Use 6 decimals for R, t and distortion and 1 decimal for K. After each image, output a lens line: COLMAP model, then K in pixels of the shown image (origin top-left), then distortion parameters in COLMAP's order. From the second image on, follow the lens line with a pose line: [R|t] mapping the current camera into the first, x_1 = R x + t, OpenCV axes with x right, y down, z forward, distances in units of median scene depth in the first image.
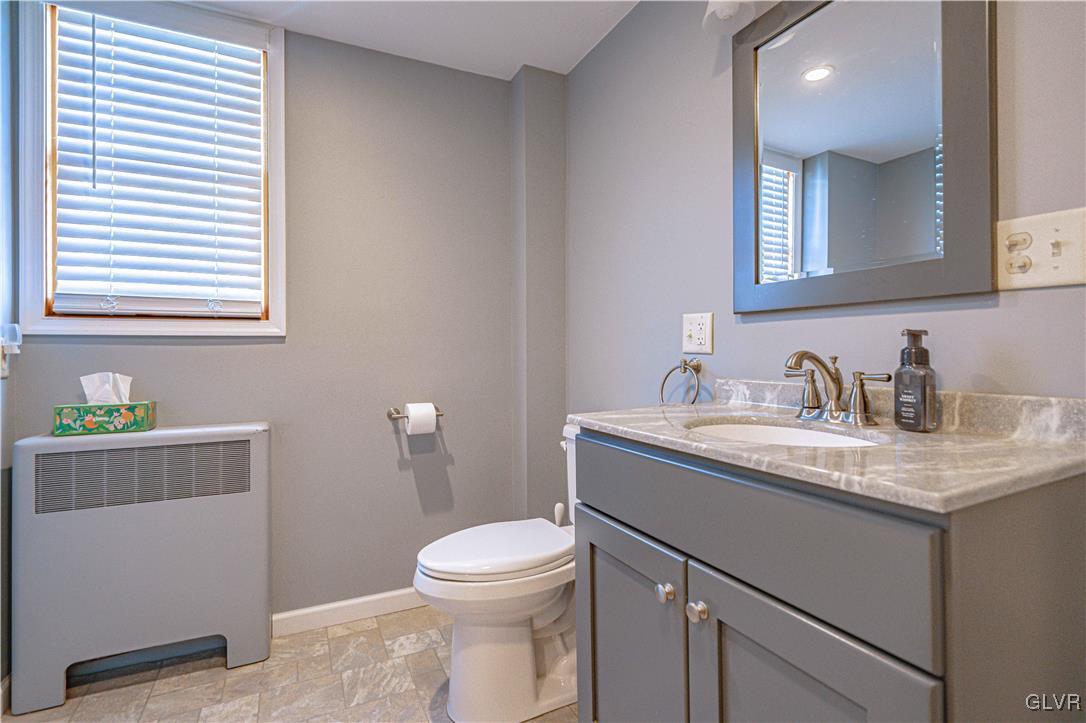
lens RADIAL K [[498.2, 0, 515.7], [0, 498.2, 350.1], [0, 0, 1]] dist [-0.004003, 0.001050]
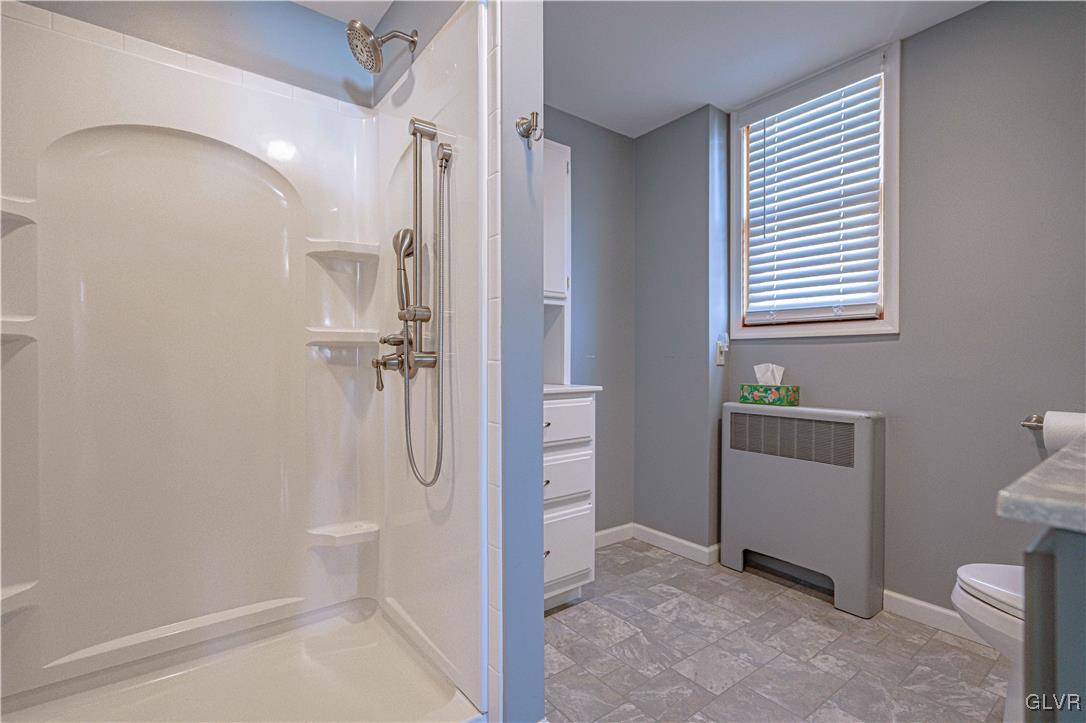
lens RADIAL K [[498.2, 0, 538.9], [0, 498.2, 358.8], [0, 0, 1]] dist [-0.004003, 0.001050]
pose [[0.214367, 0.009854, -0.976703, 0.456885], [0.003820, 0.999933, 0.010926, 0.013020], [0.976746, -0.006073, 0.214315, 0.030880]]
